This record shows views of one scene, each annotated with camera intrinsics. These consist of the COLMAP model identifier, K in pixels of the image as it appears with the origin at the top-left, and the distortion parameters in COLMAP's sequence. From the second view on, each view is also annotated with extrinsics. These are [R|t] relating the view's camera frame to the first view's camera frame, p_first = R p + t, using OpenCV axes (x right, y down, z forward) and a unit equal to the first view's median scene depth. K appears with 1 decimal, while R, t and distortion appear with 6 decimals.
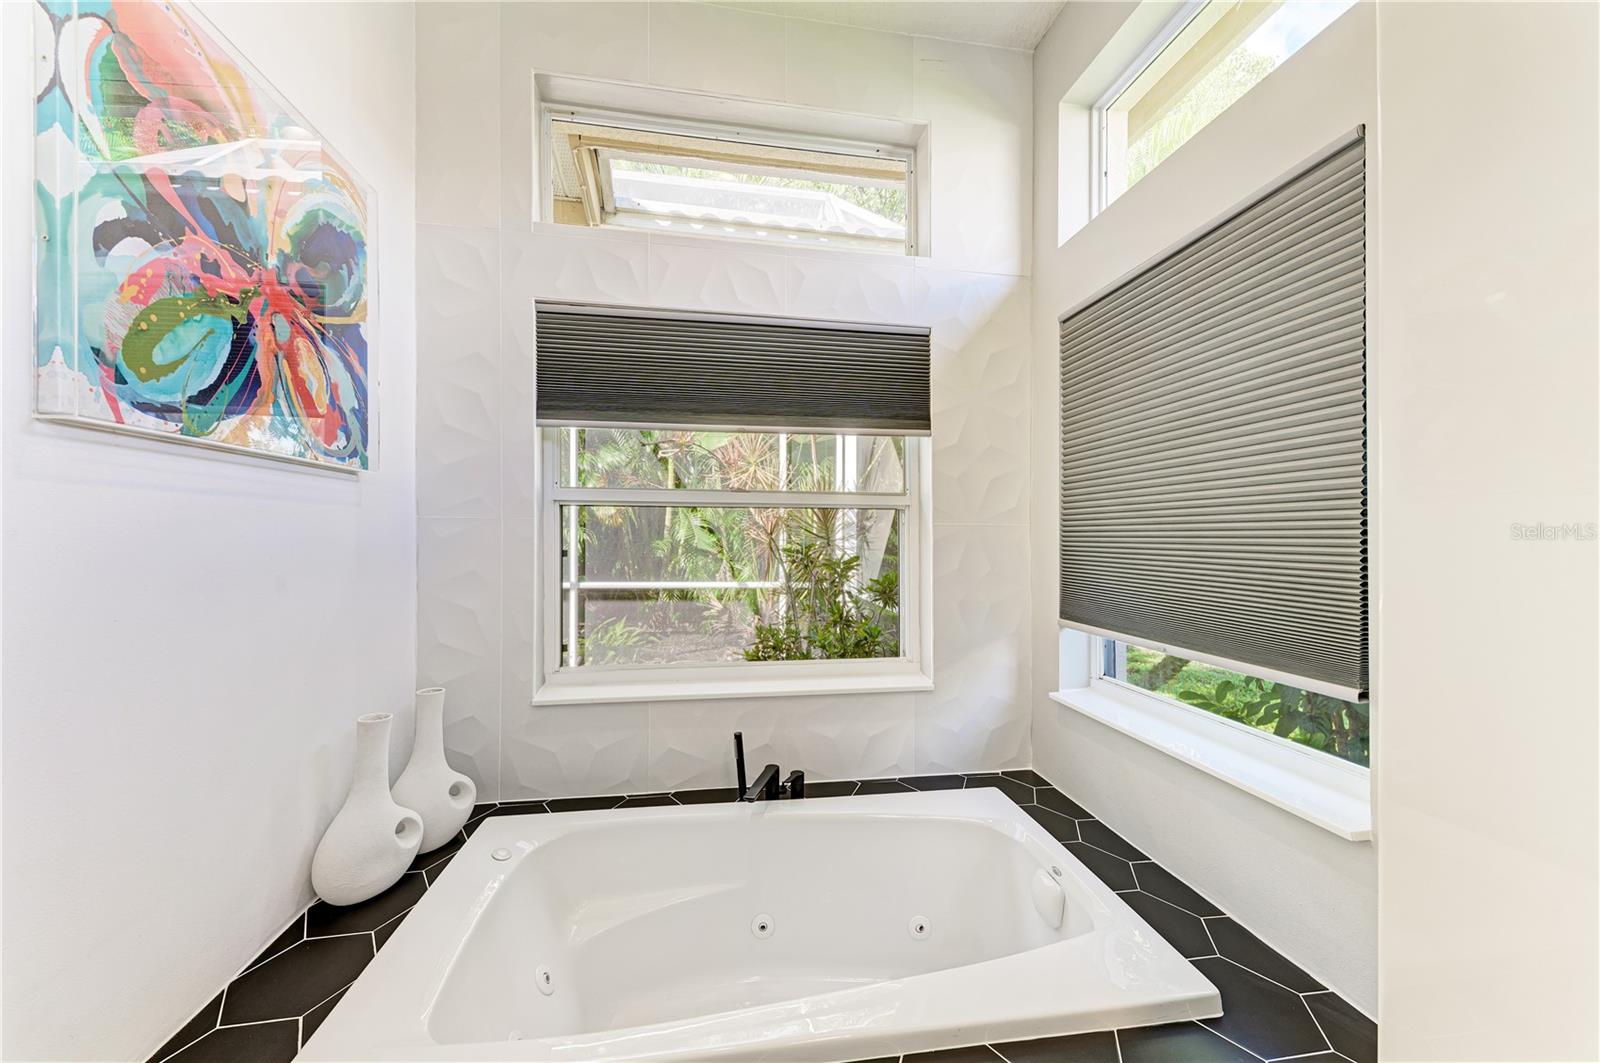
lens RADIAL K [[576.5, 0, 803.5], [0, 576.5, 534.3], [0, 0, 1]] dist [0.000769, -0.000444]
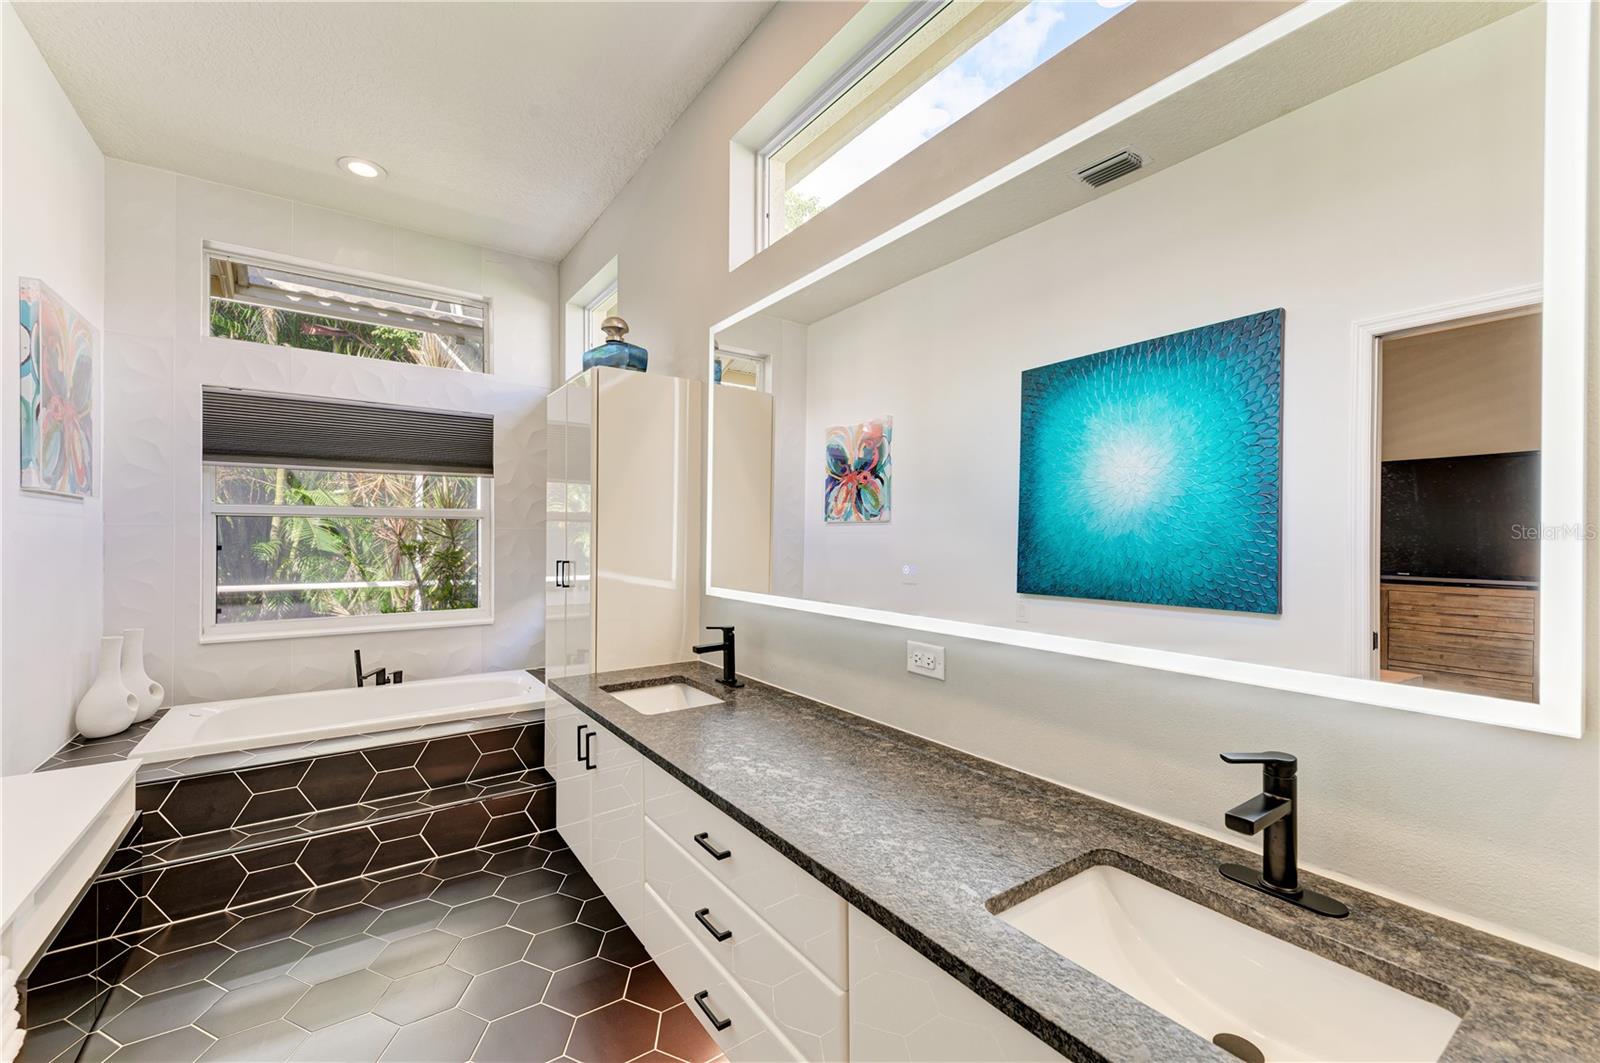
lens RADIAL K [[660.3, 0, 831.8], [0, 660.3, 537.1], [0, 0, 1]] dist [-0.009137, -0.000442]
pose [[0.882005, 0.001028, 0.471240, 0.058428], [-0.001527, 0.999999, 0.000677, 0.001015], [-0.471238, -0.001317, 0.882005, -0.385344]]
